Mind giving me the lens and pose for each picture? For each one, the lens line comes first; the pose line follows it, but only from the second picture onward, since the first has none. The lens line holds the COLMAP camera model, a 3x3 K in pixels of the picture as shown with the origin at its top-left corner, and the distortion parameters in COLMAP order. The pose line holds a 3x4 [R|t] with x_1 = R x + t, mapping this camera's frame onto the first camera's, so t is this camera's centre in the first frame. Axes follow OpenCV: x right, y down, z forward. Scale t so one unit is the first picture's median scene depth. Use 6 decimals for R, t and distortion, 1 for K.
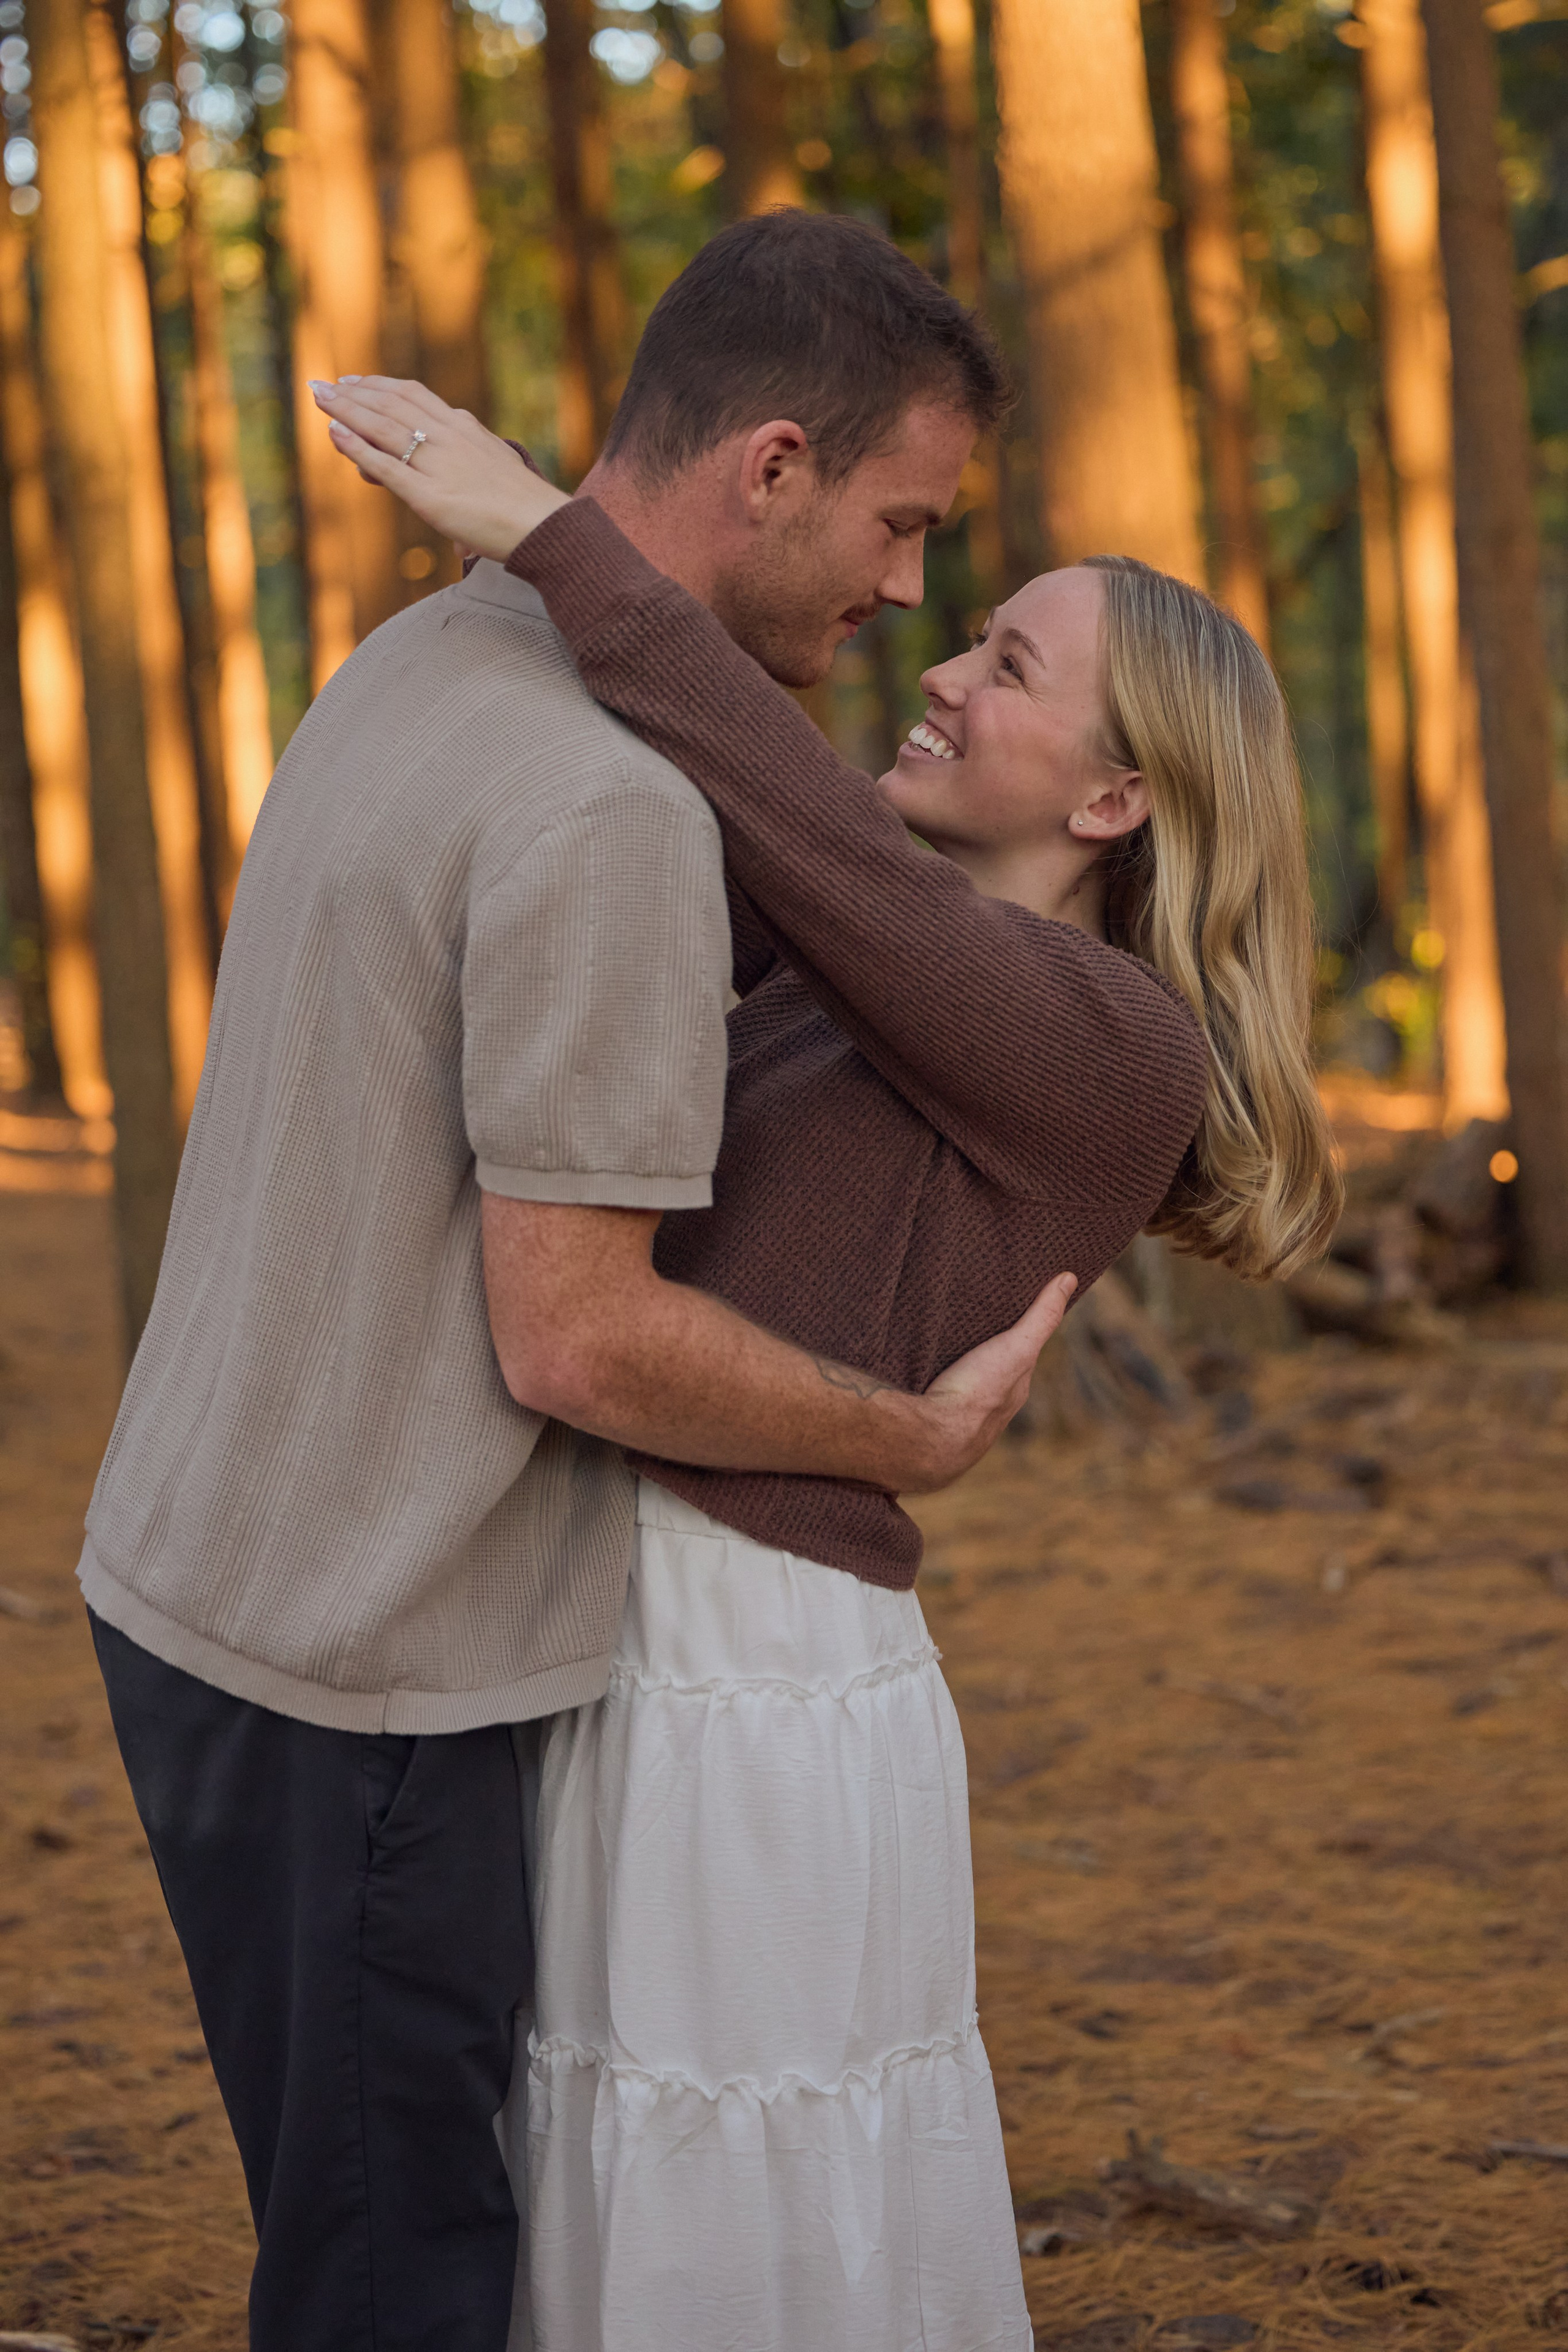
lens RADIAL K [[4805.5, 0, 784.0], [0, 4805.5, 1176.0], [0, 0, 1]] dist [-0.218090, 0.061516]
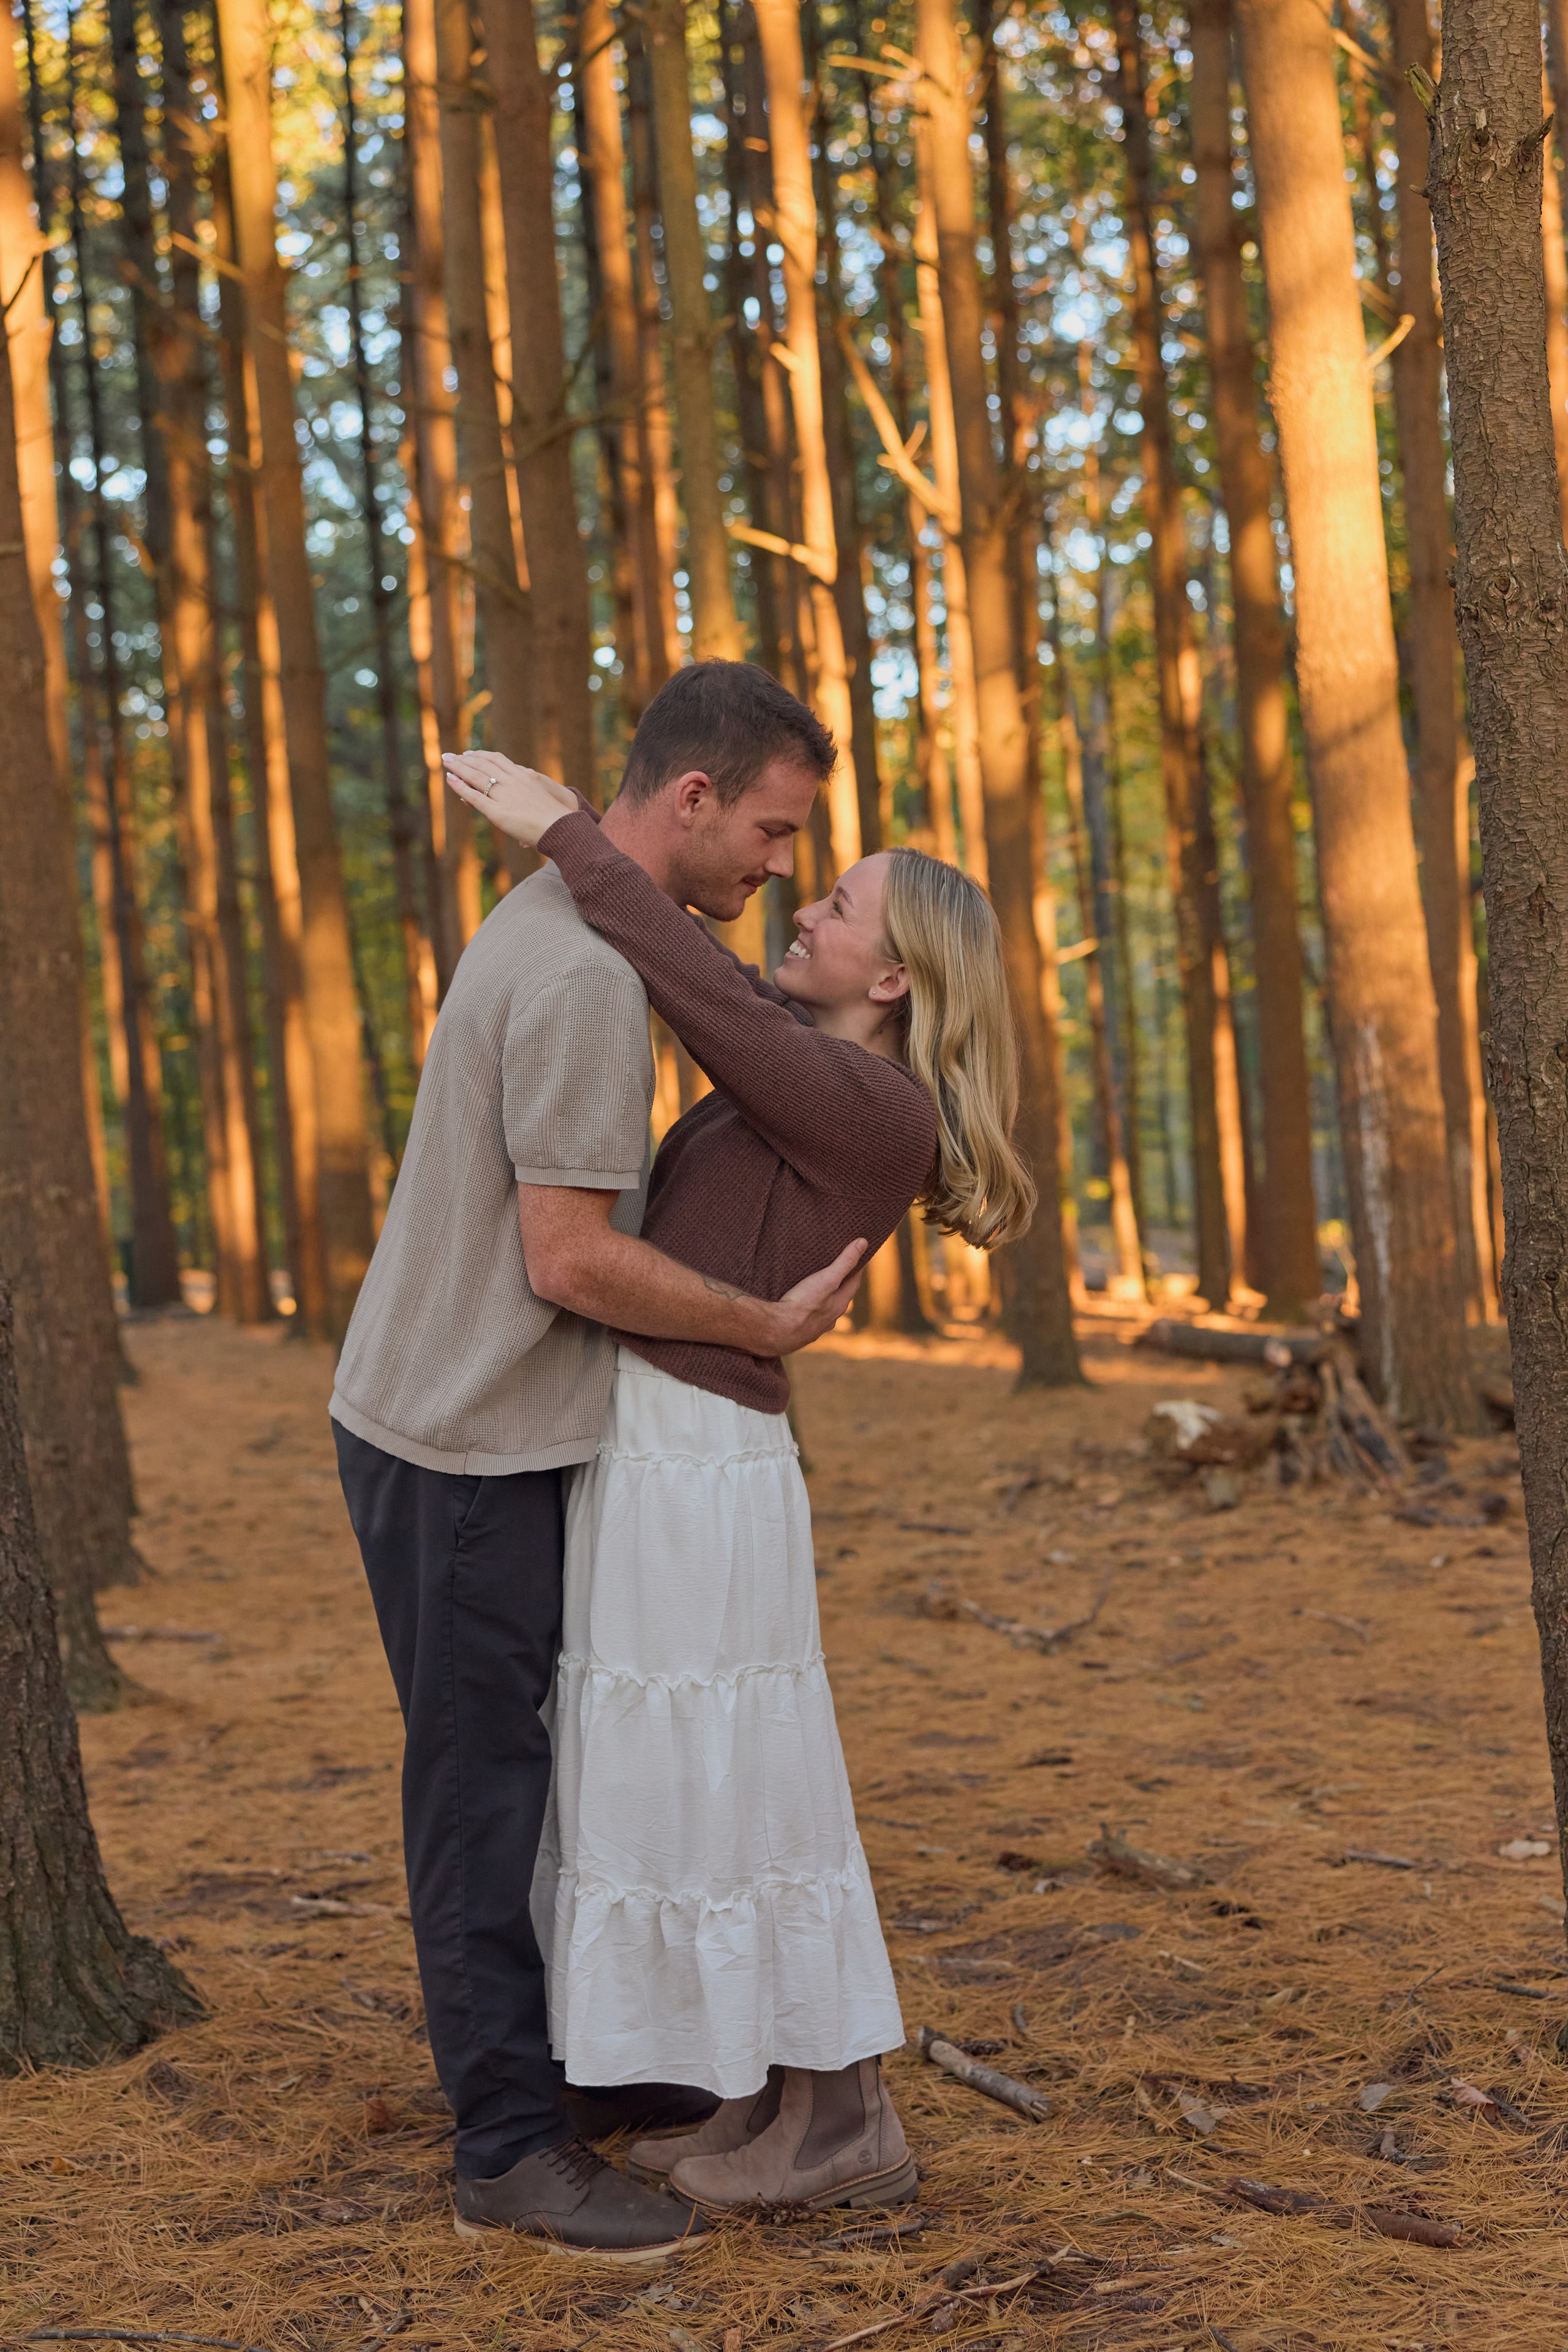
lens RADIAL K [[3252.5, 0, 834.5], [0, 3252.5, 1177.3], [0, 0, 1]] dist [0.016854, -0.052874]
pose [[0.984440, 0.007996, -0.175538, 0.267196], [-0.019381, 0.997810, -0.063237, 0.075483], [0.174648, 0.065655, 0.982440, -0.213484]]
